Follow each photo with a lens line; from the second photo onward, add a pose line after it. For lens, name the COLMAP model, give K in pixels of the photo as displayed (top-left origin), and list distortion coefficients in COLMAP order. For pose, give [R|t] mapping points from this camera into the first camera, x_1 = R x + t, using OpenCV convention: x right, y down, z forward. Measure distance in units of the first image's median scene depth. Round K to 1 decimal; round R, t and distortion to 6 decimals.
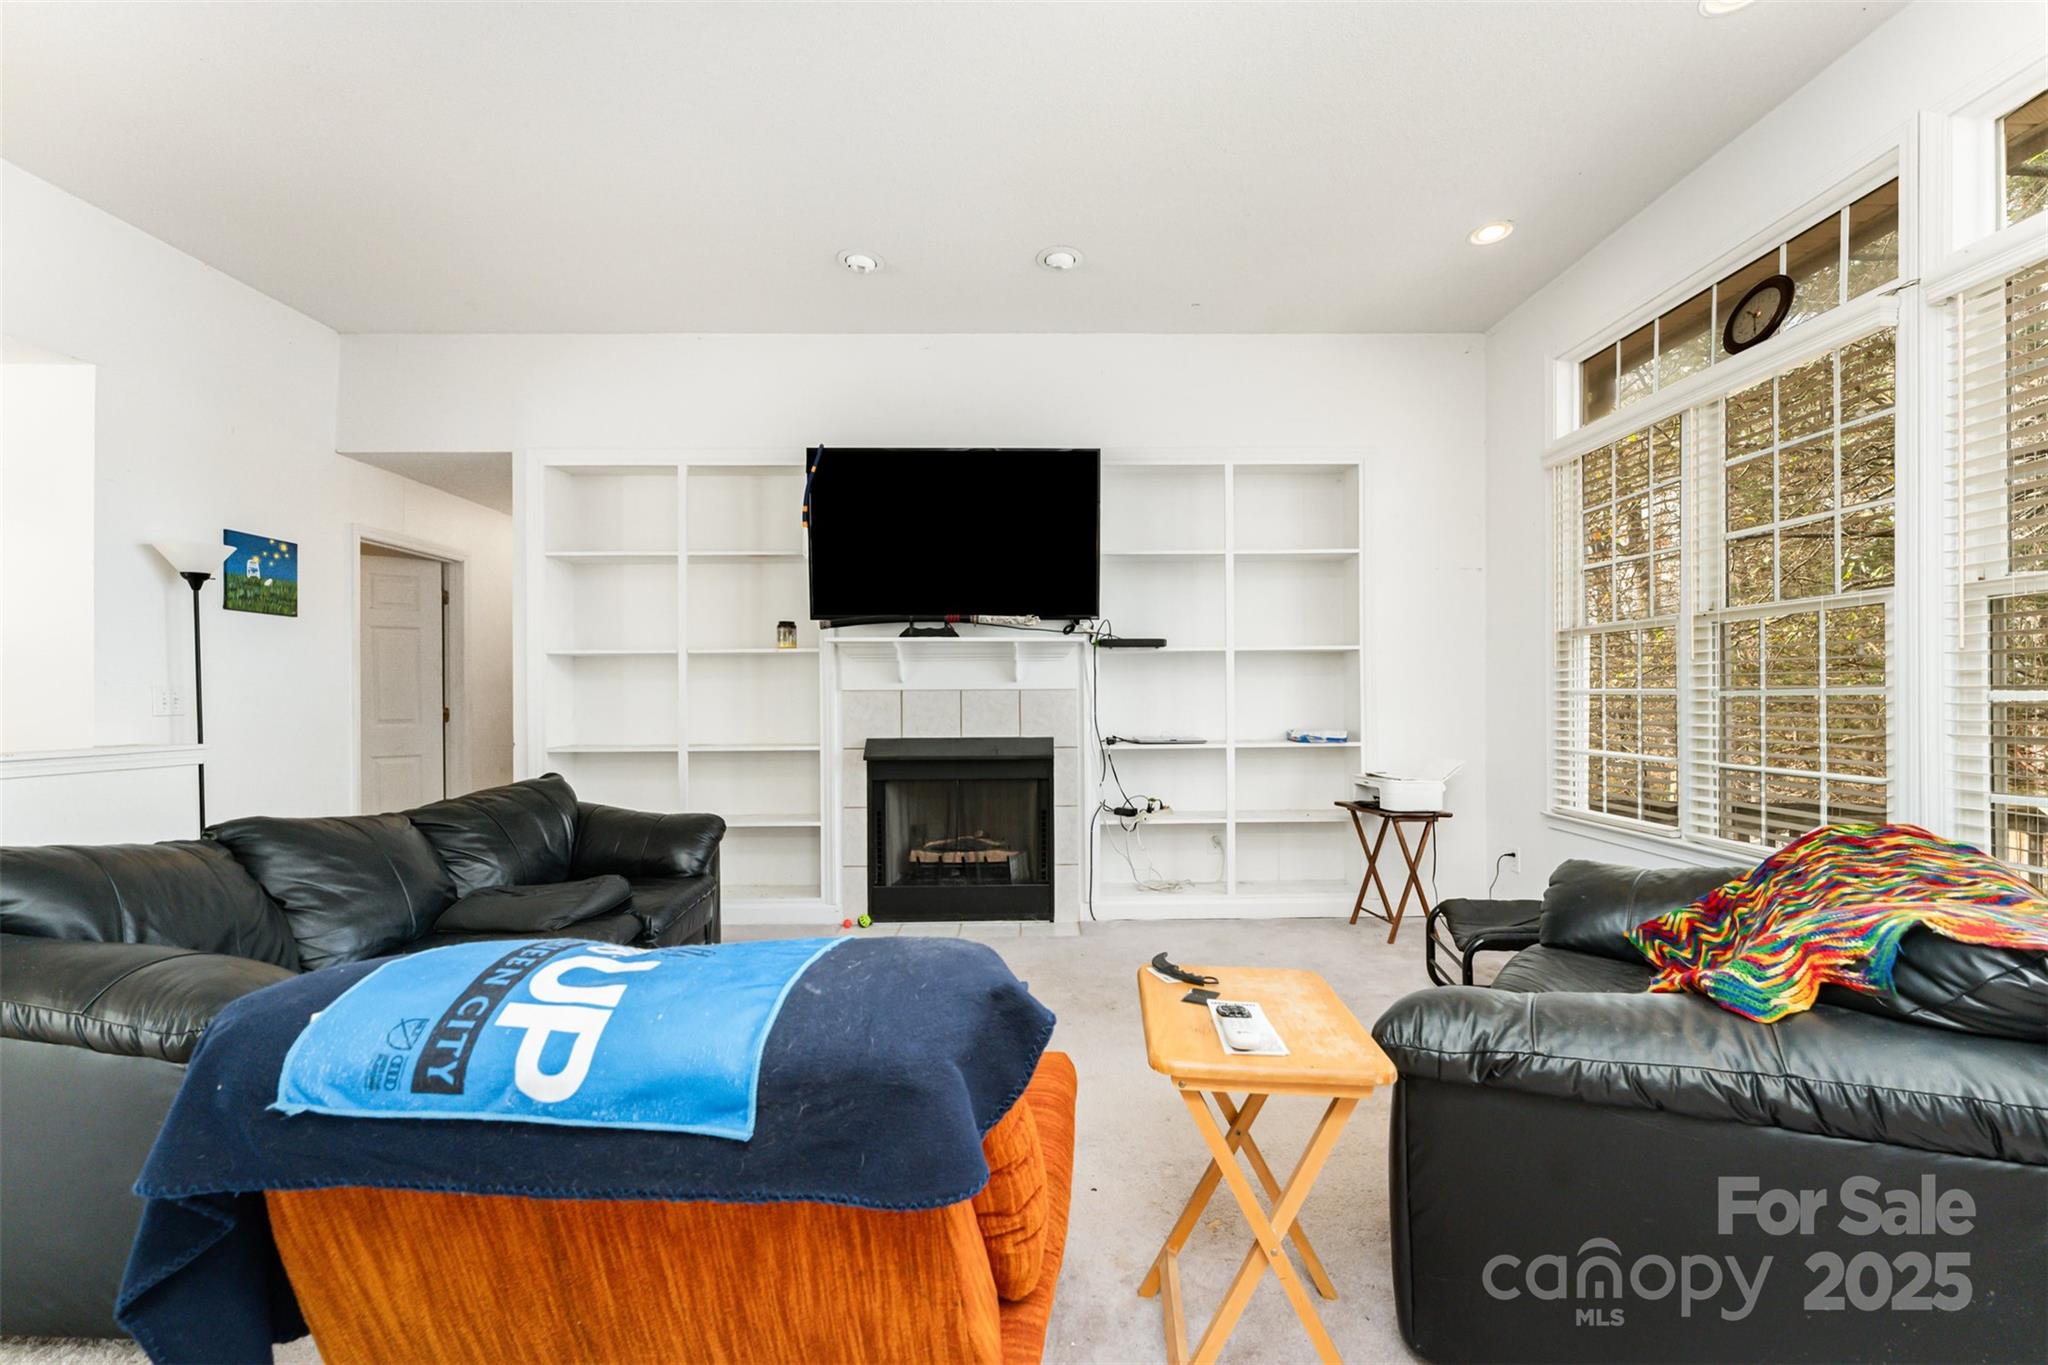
lens RADIAL K [[822.3, 0, 1020.5], [0, 822.3, 690.0], [0, 0, 1]] dist [0.007931, -0.000124]
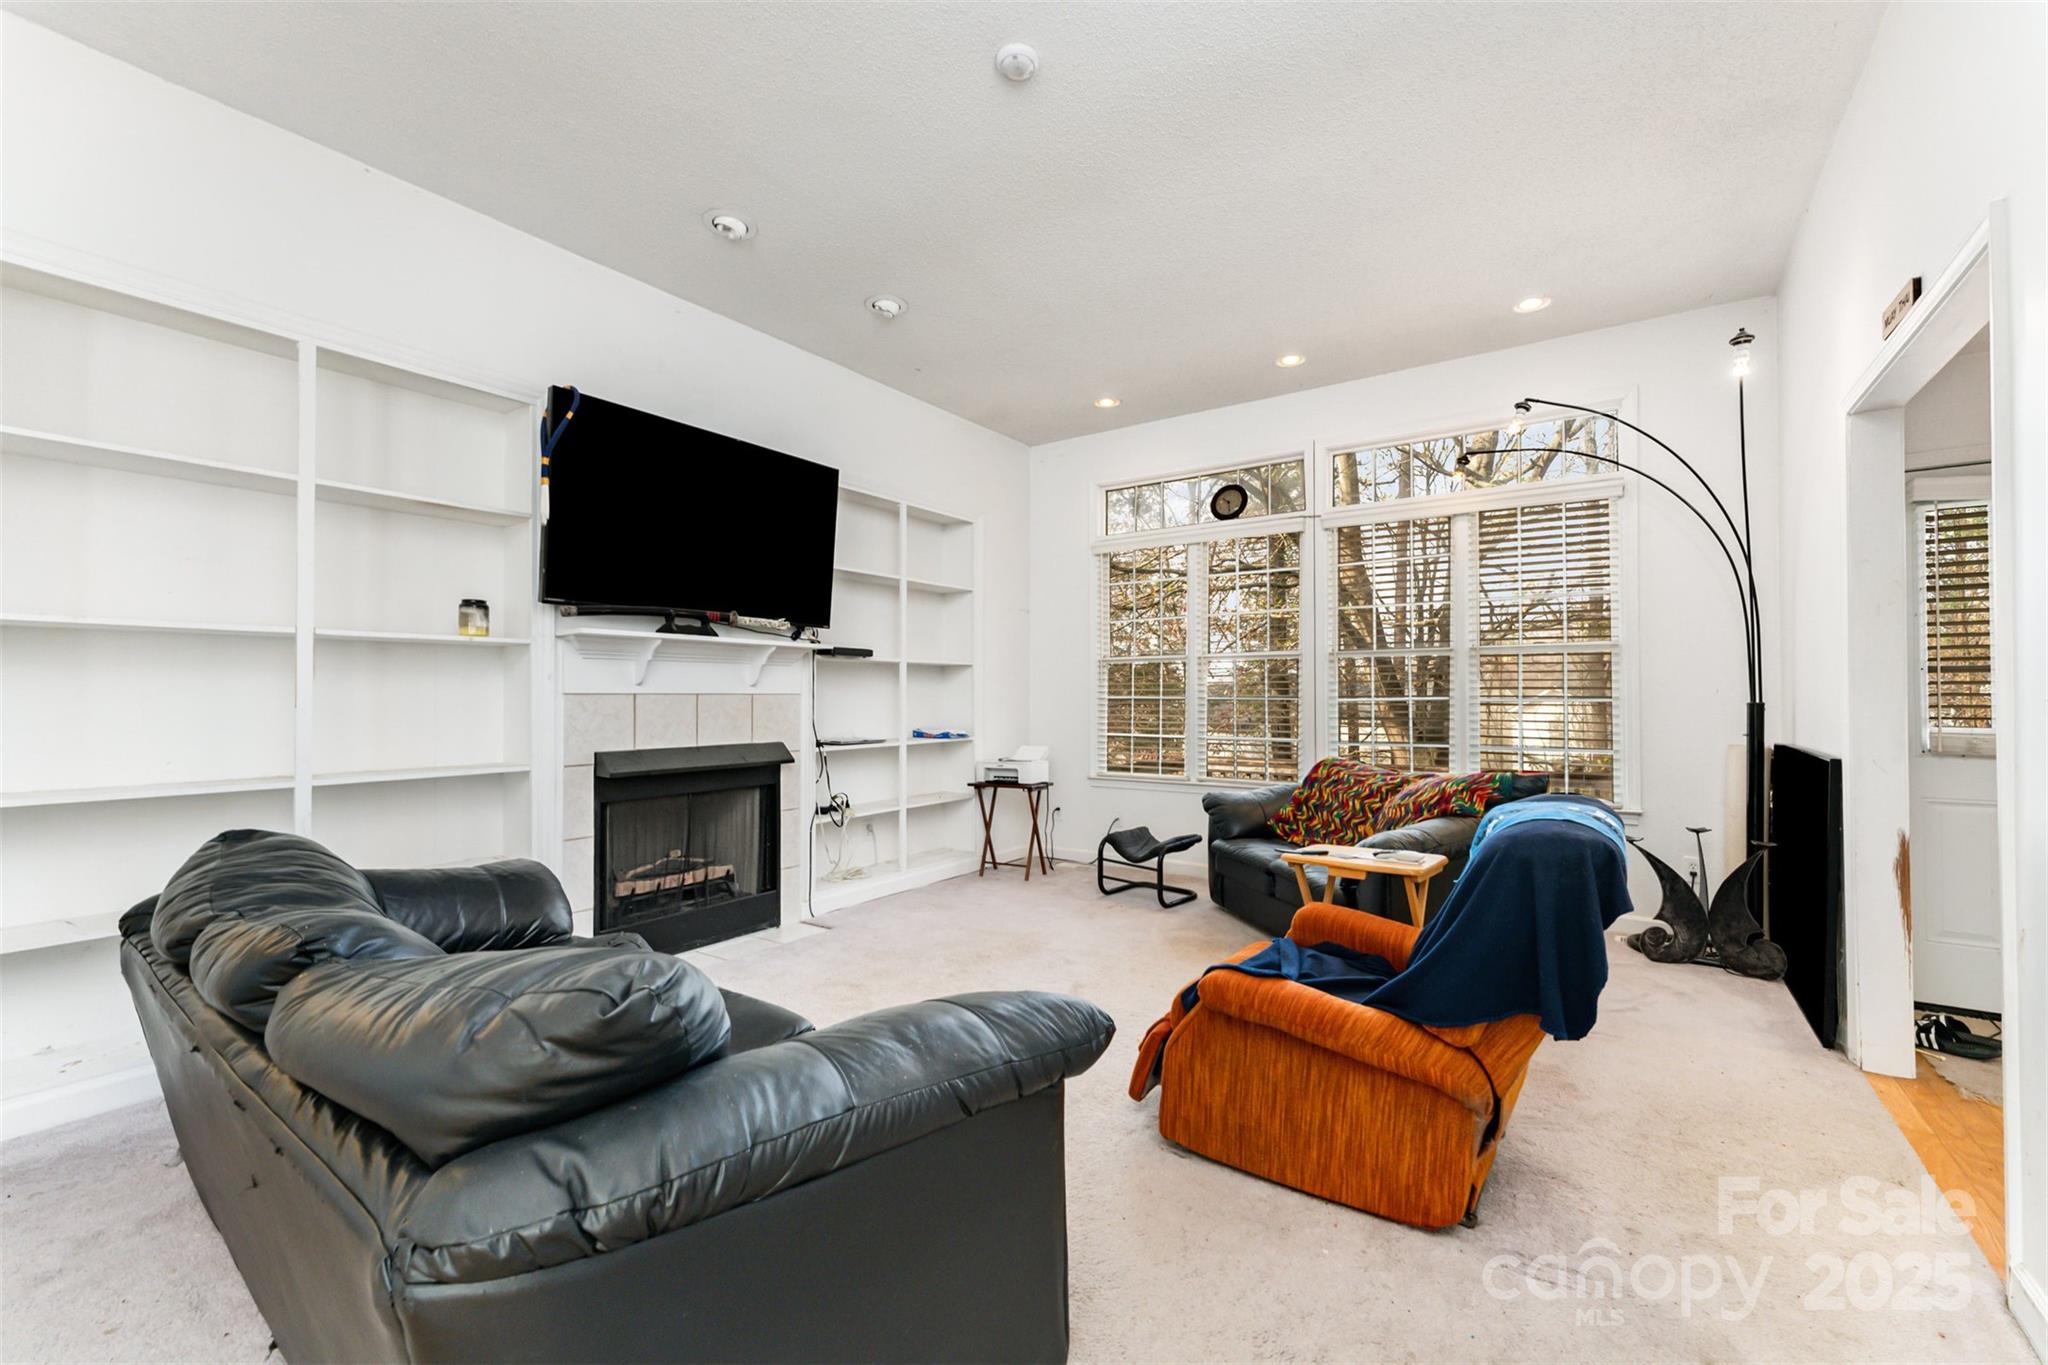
lens RADIAL K [[822.3, 0, 1027.6], [0, 822.3, 686.7], [0, 0, 1]] dist [0.007931, -0.000124]
pose [[0.590435, 0.014794, 0.806950, -0.605129], [-0.003865, 0.999872, -0.015502, 0.004228], [-0.807076, 0.006034, 0.590417, 0.166614]]
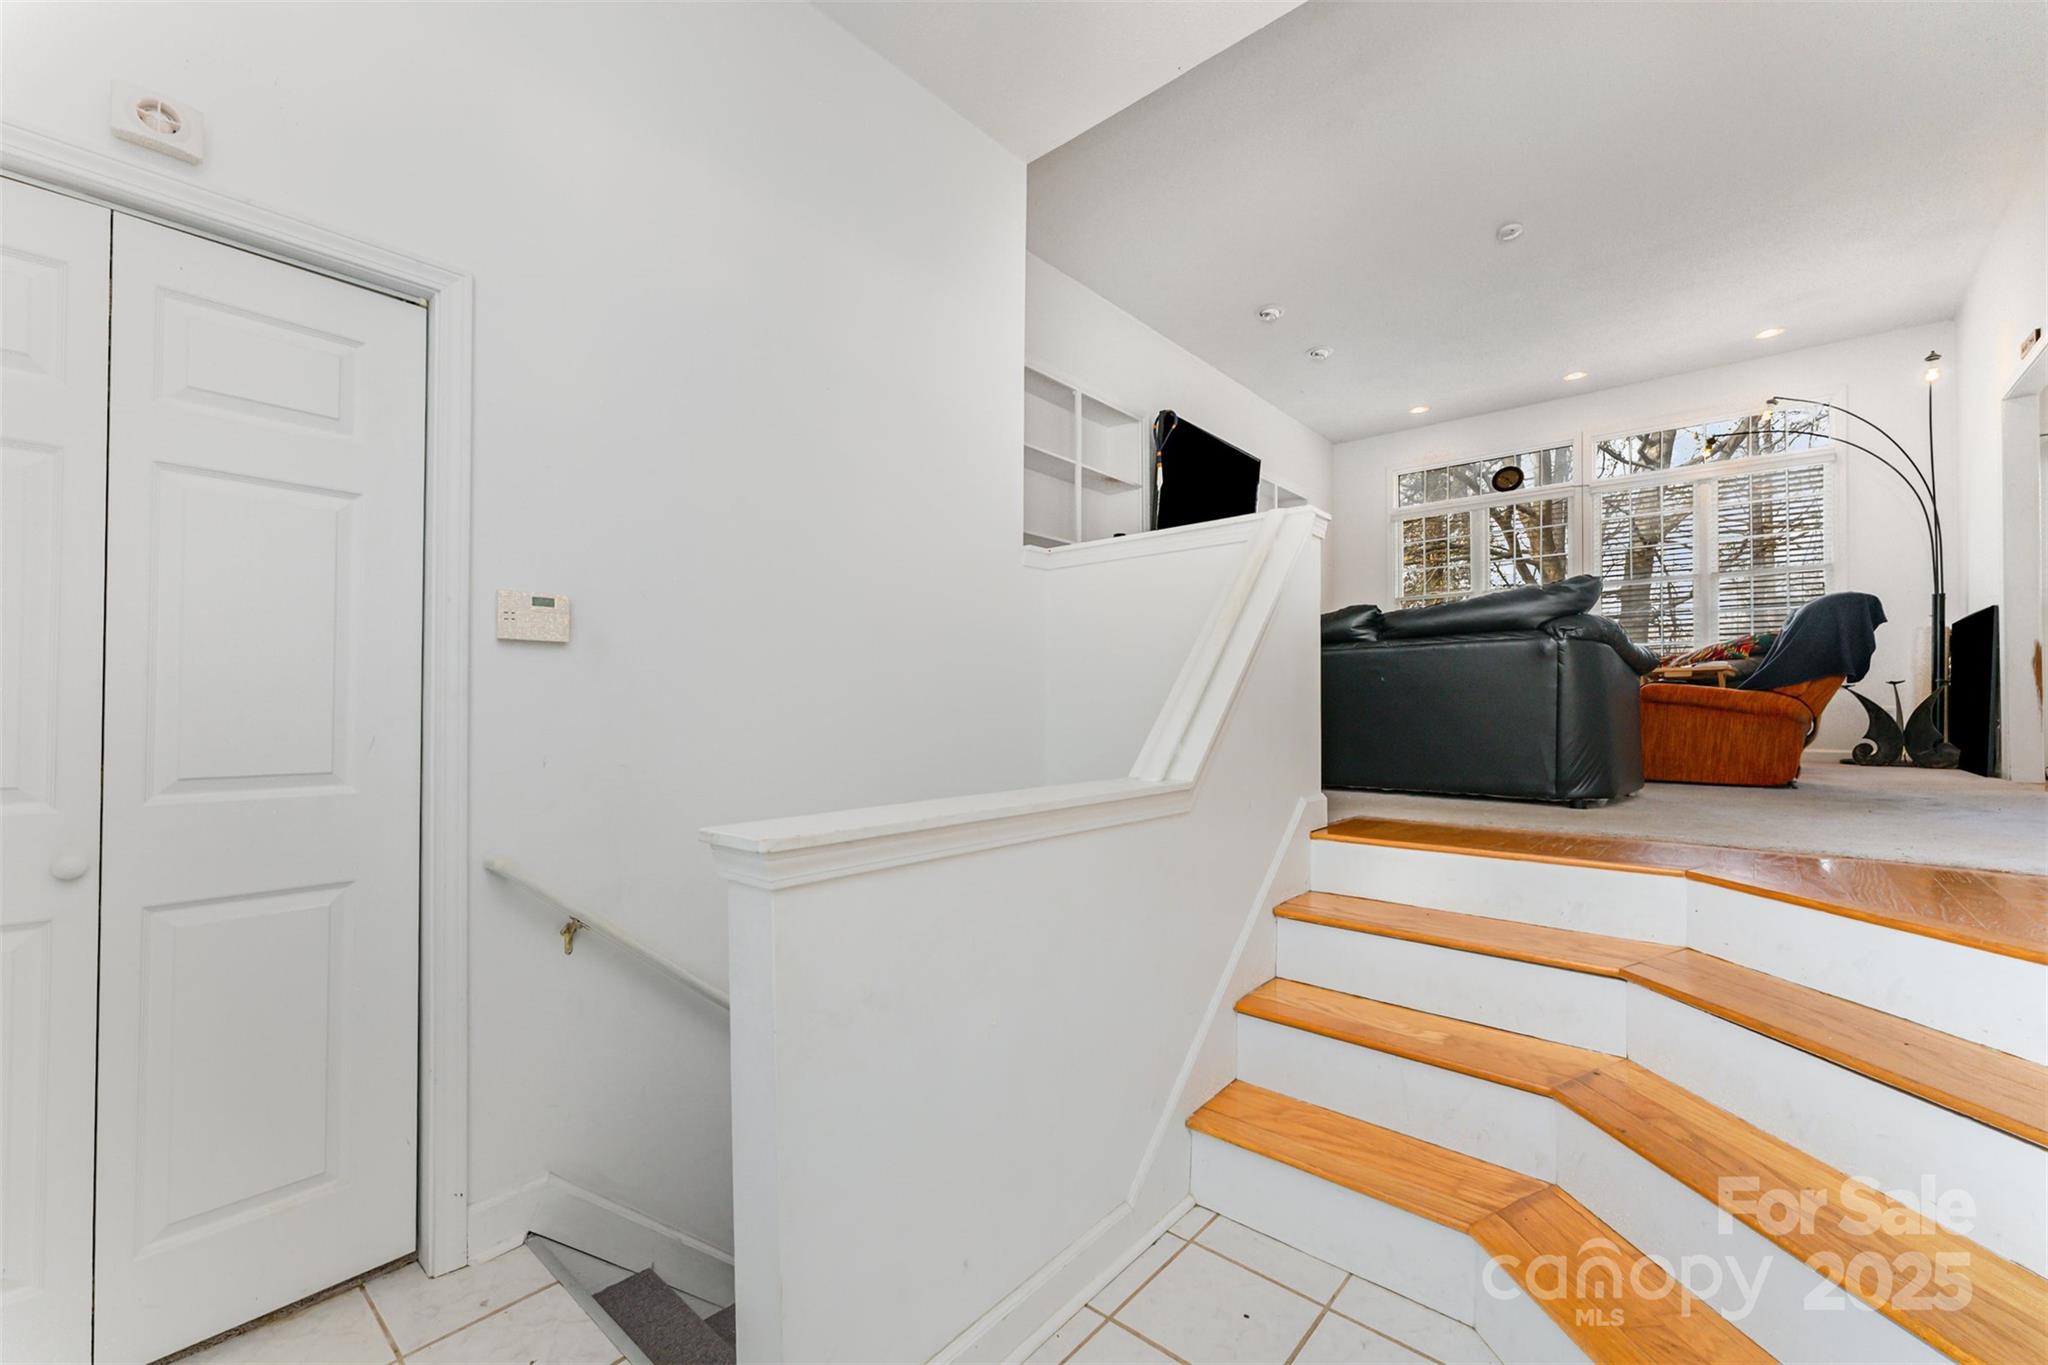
lens RADIAL K [[822.3, 0, 1022.5], [0, 822.3, 694.6], [0, 0, 1]] dist [0.007931, -0.000124]
pose [[0.670724, 0.020983, 0.741411, -1.376866], [-0.009518, 0.999761, -0.019684, 0.200294], [-0.741646, 0.006146, 0.670763, 0.255523]]
